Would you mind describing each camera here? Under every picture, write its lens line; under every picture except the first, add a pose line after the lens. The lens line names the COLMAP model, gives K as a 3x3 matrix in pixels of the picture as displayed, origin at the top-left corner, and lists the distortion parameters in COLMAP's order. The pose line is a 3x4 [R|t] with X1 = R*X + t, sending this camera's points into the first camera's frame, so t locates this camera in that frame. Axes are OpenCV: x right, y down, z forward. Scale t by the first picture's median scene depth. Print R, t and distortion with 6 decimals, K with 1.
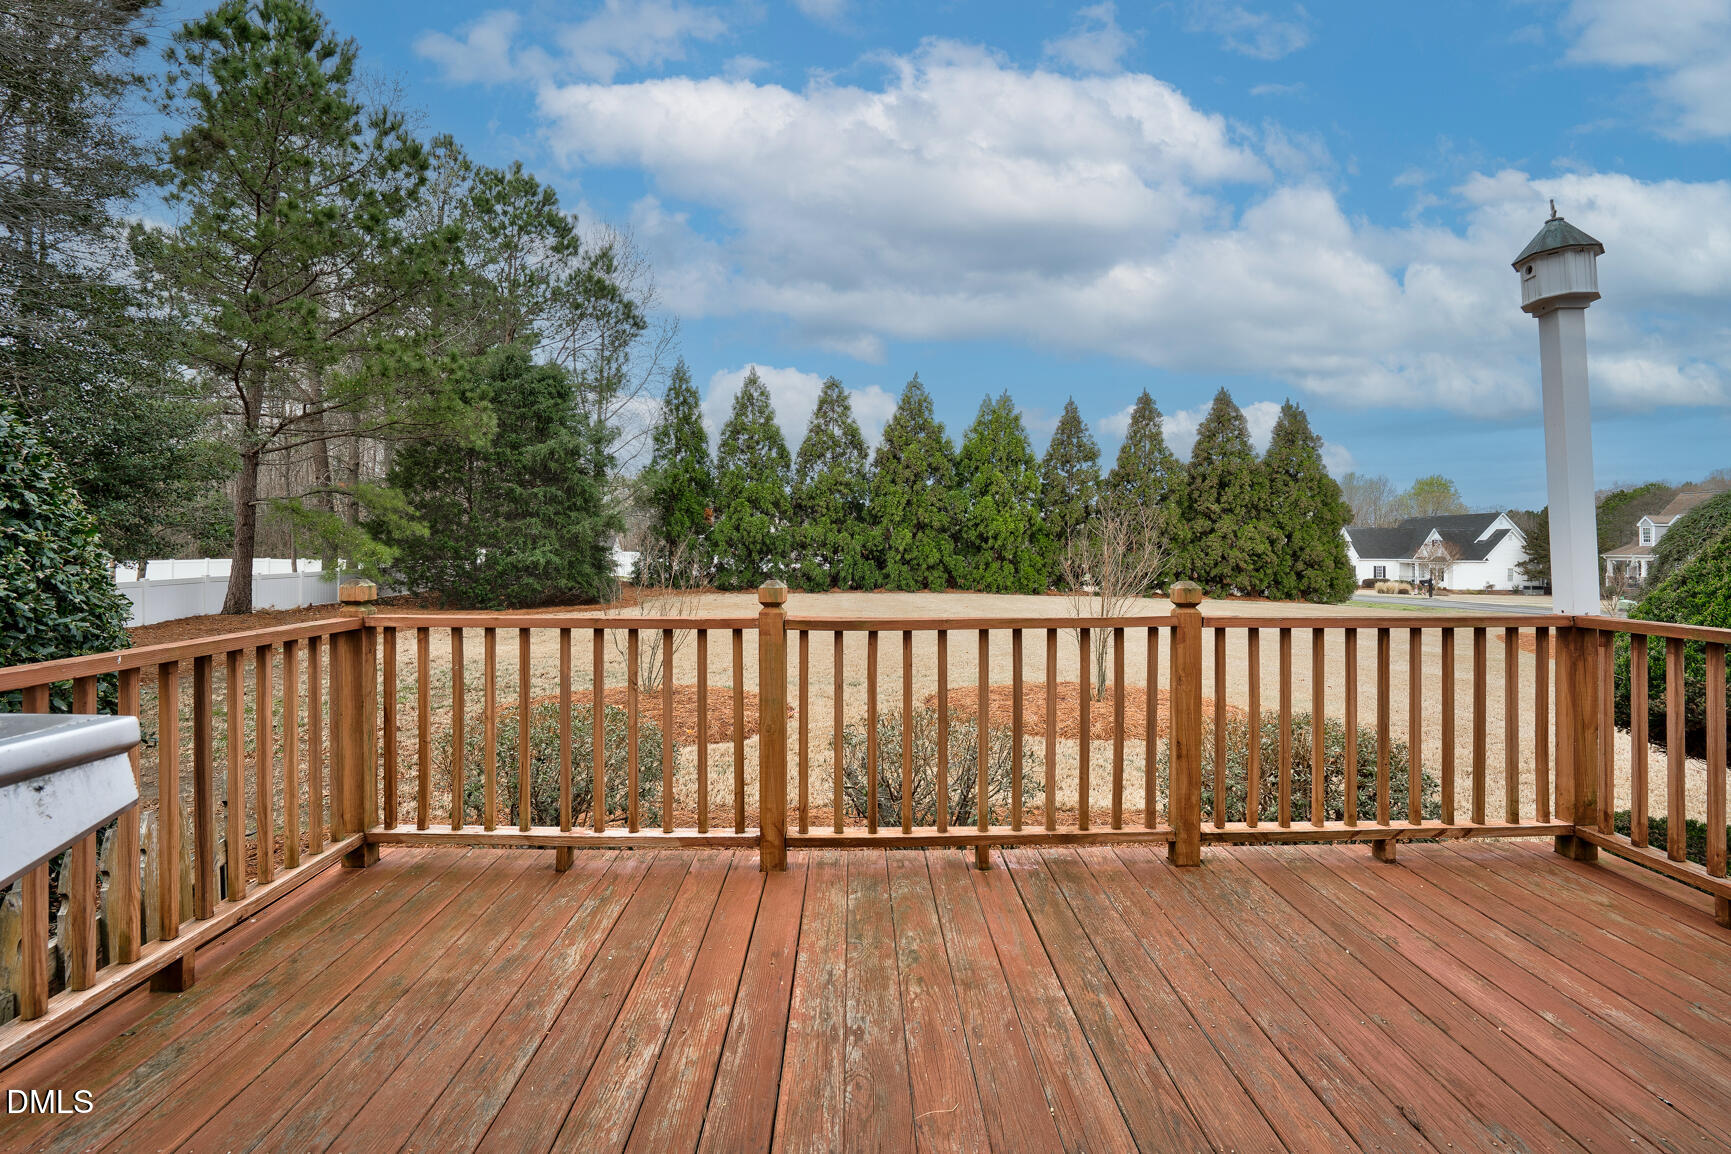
lens RADIAL K [[807.2, 0, 874.4], [0, 807.2, 538.5], [0, 0, 1]] dist [-0.024893, 0.005129]
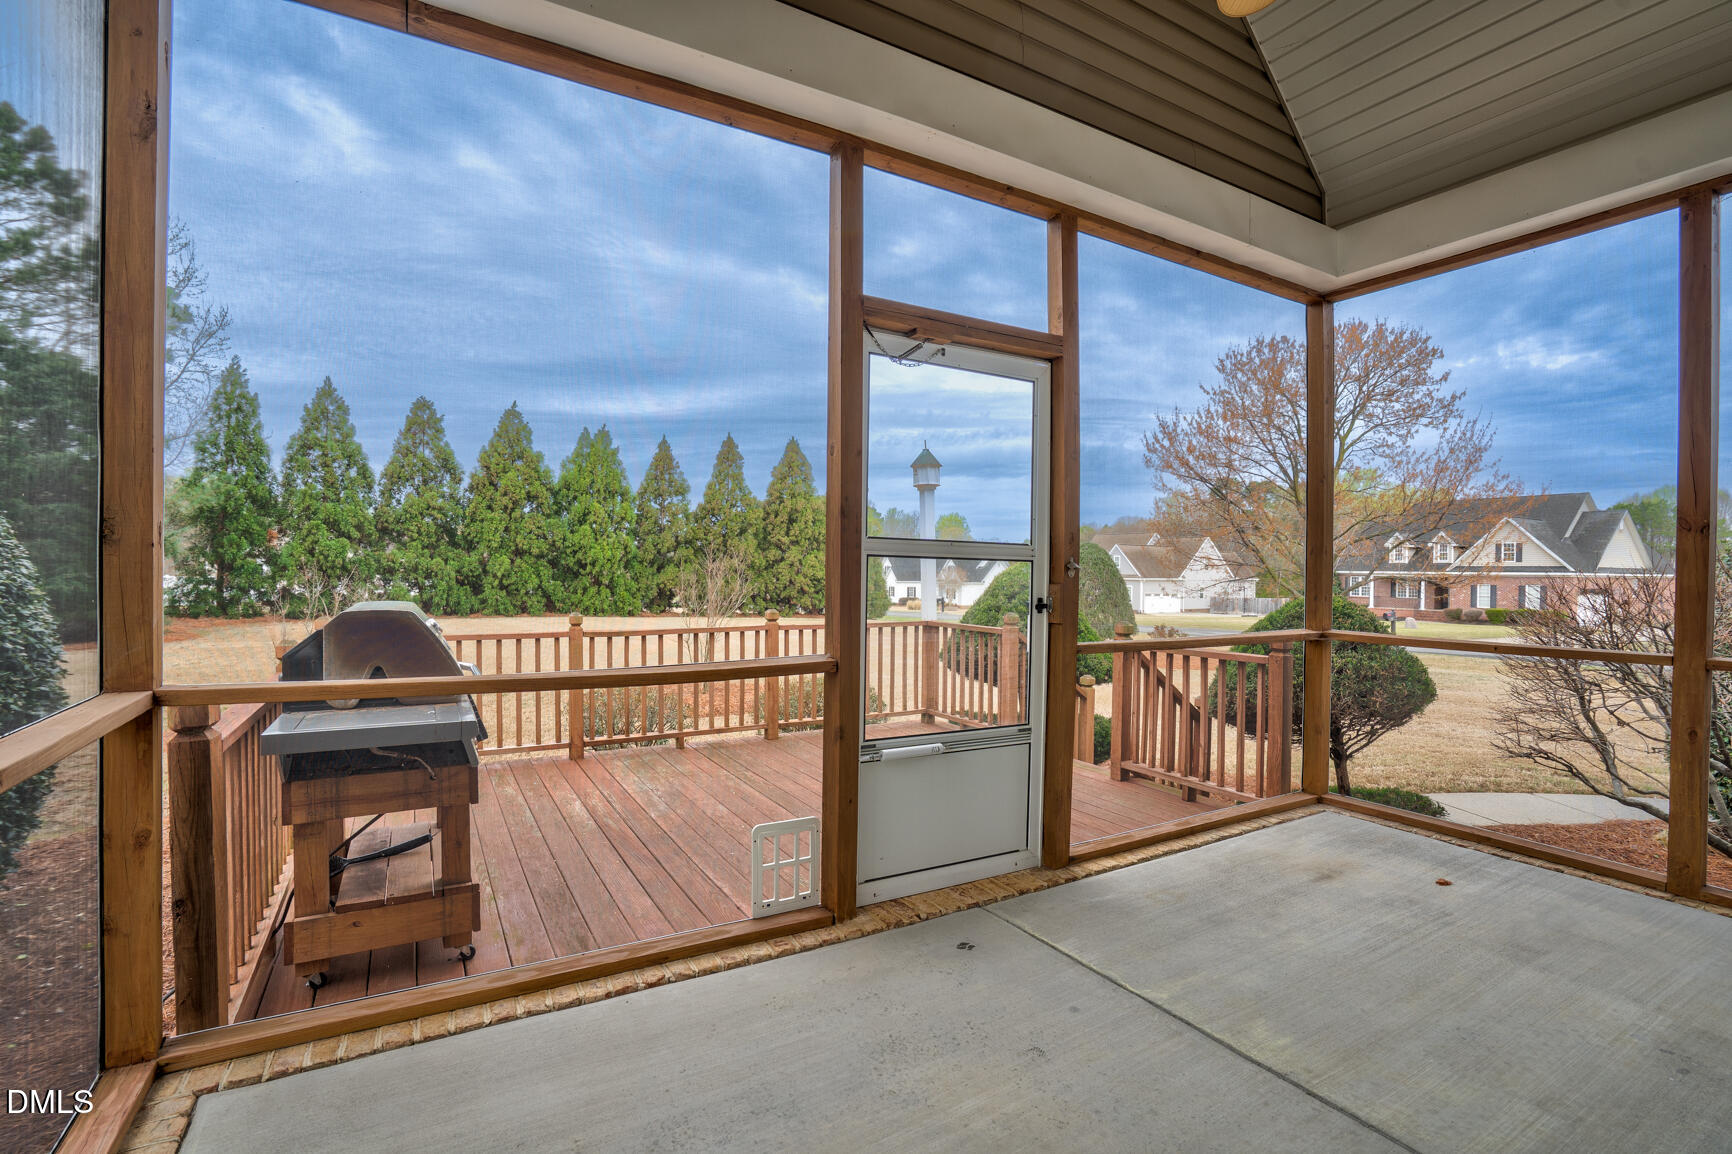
lens RADIAL K [[807.7, 0, 858.7], [0, 807.7, 565.1], [0, 0, 1]] dist [-0.024893, 0.005129]
pose [[0.880830, 0.008526, 0.473356, -0.045085], [-0.011614, 0.999926, 0.003602, -0.007681], [-0.473290, -0.008671, 0.880864, -0.104921]]
